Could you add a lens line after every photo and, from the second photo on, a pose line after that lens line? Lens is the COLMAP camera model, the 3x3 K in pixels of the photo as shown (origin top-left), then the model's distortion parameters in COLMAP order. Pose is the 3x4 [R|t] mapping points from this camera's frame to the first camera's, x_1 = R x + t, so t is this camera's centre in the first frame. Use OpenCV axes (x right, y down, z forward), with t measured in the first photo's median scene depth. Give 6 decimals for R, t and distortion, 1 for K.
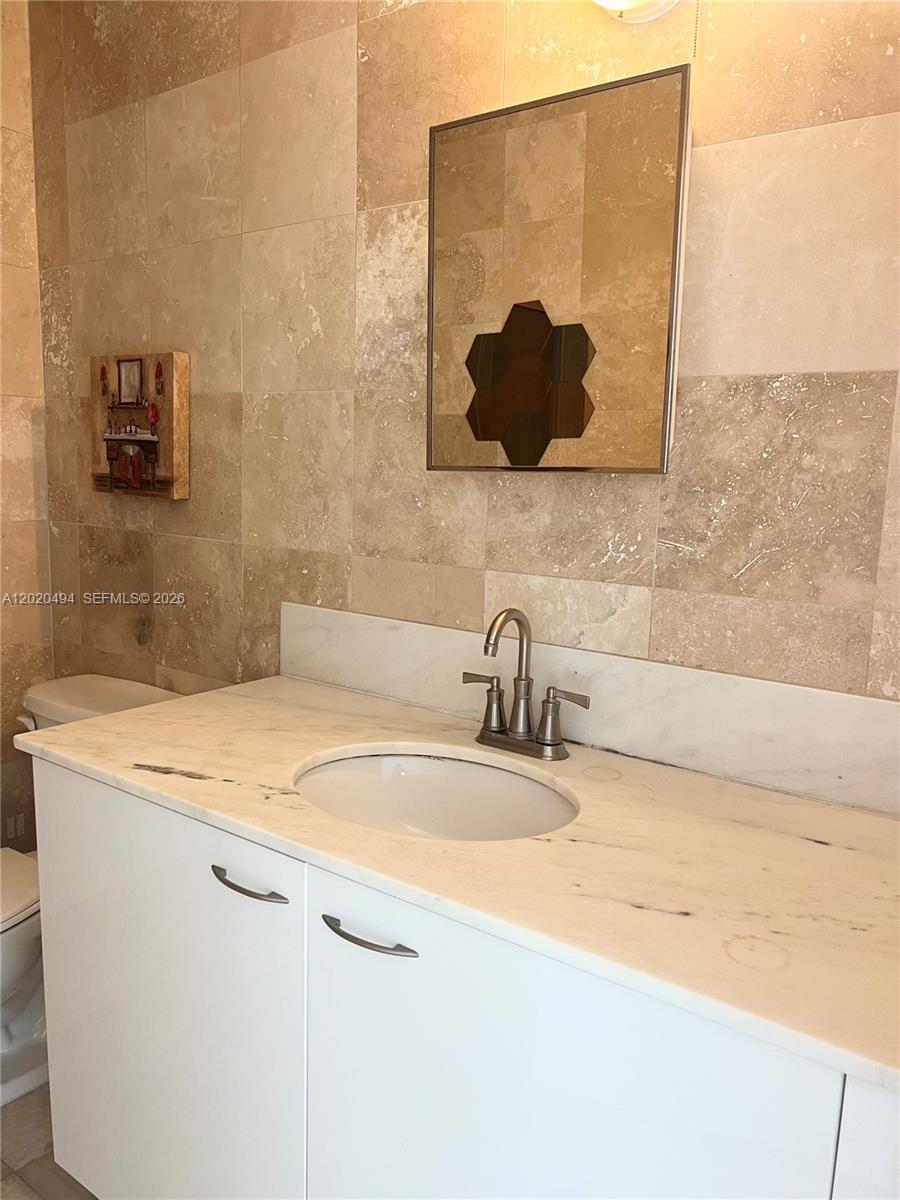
lens RADIAL K [[904.2, 0, 461.6], [0, 904.2, 615.6], [0, 0, 1]] dist [0.052671, -0.055349]
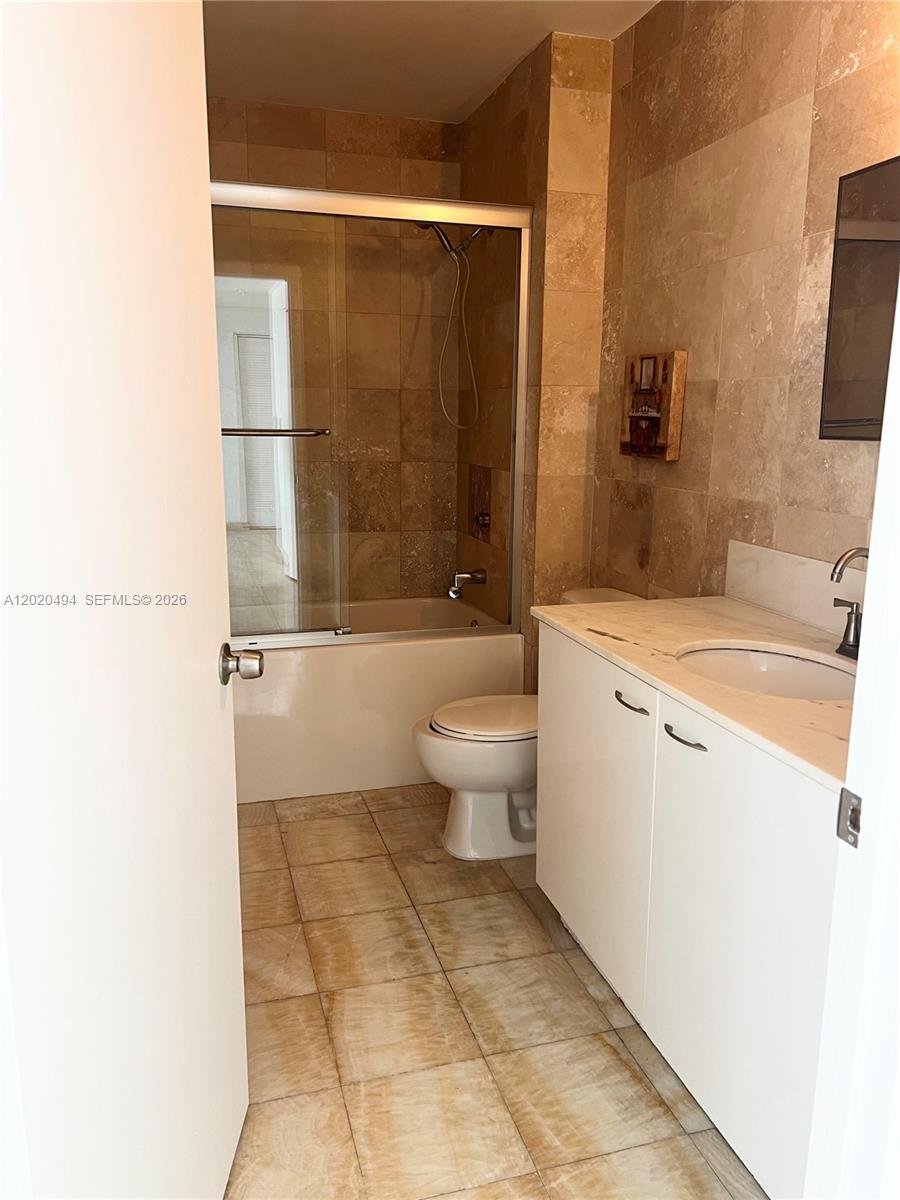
lens RADIAL K [[904.2, 0, 455.2], [0, 904.2, 608.5], [0, 0, 1]] dist [0.052671, -0.055349]
pose [[0.796414, 0.104156, -0.595715, 0.292871], [-0.080800, 0.994552, 0.065867, 0.030626], [0.599330, -0.004324, 0.800490, -0.303459]]
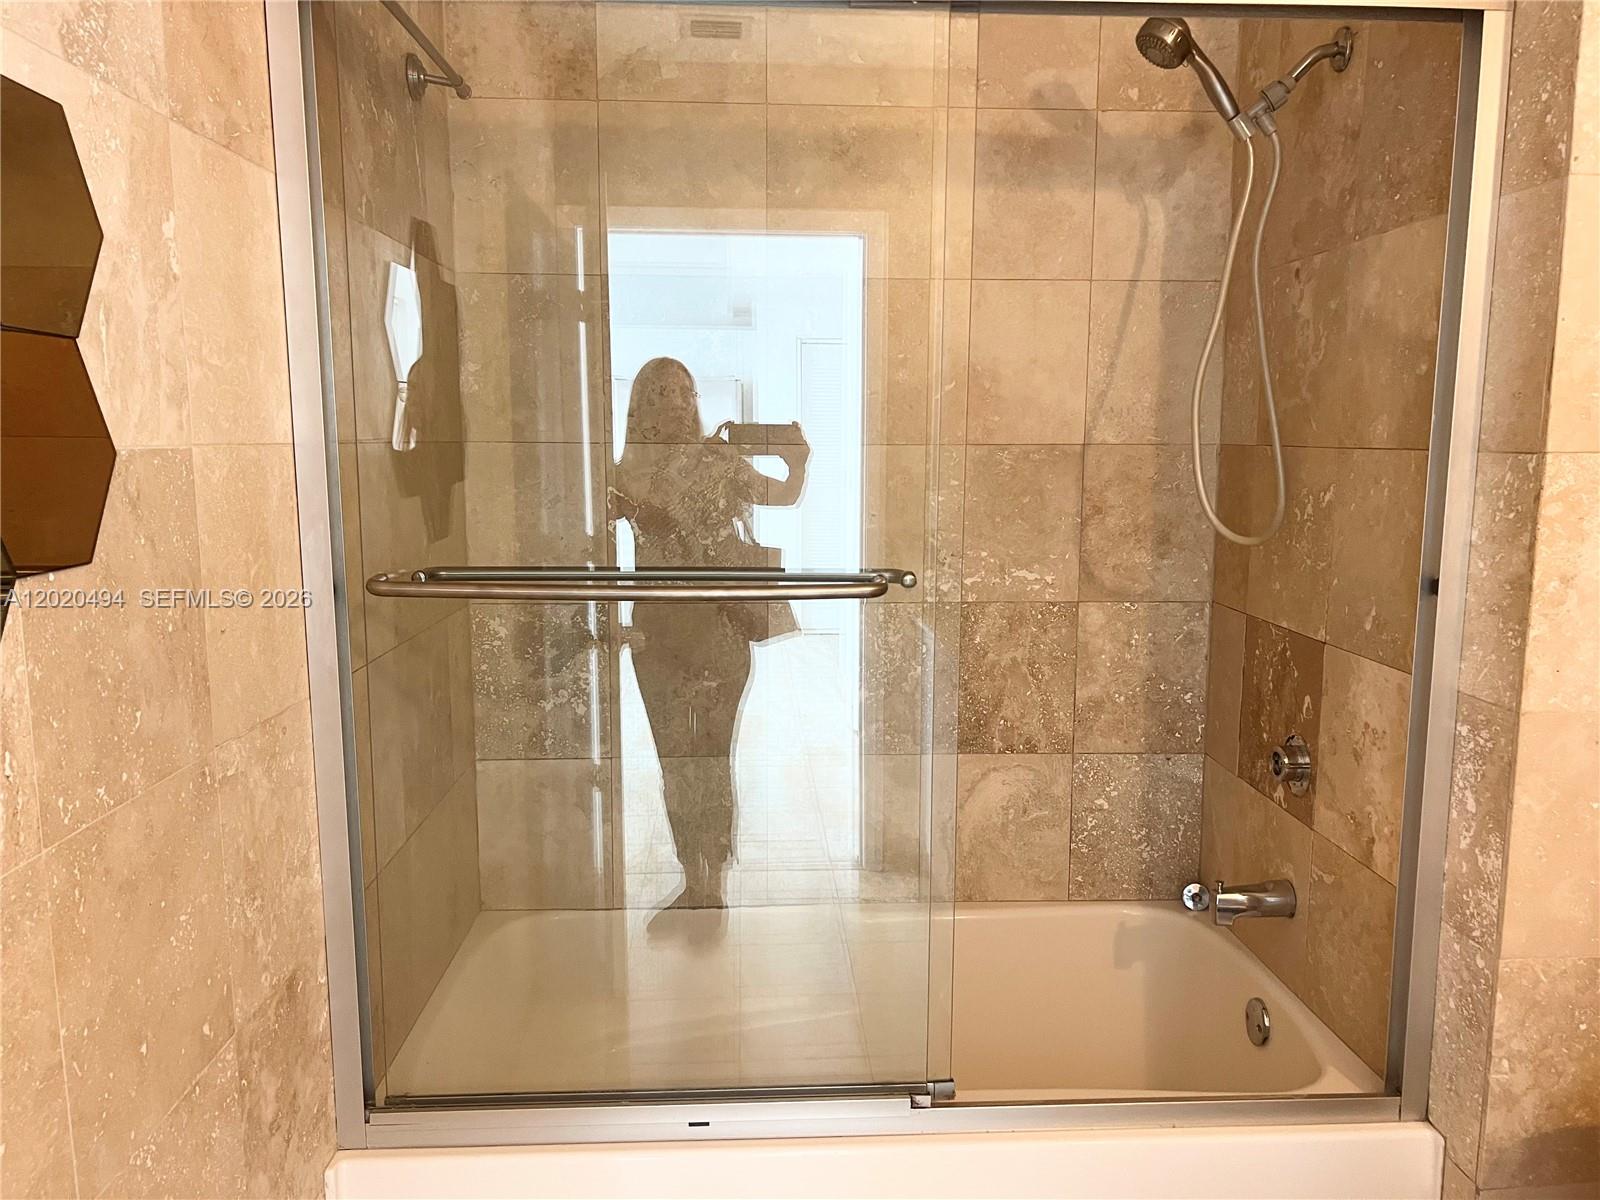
lens RADIAL K [[1205.5, 0, 786.3], [0, 1205.5, 598.5], [0, 0, 1]] dist [0.052671, -0.055349]
pose [[0.616068, 0.076016, -0.784016, -0.348033], [-0.106004, 0.994279, 0.013106, -0.161758], [0.780528, 0.075034, 0.620602, 0.338596]]
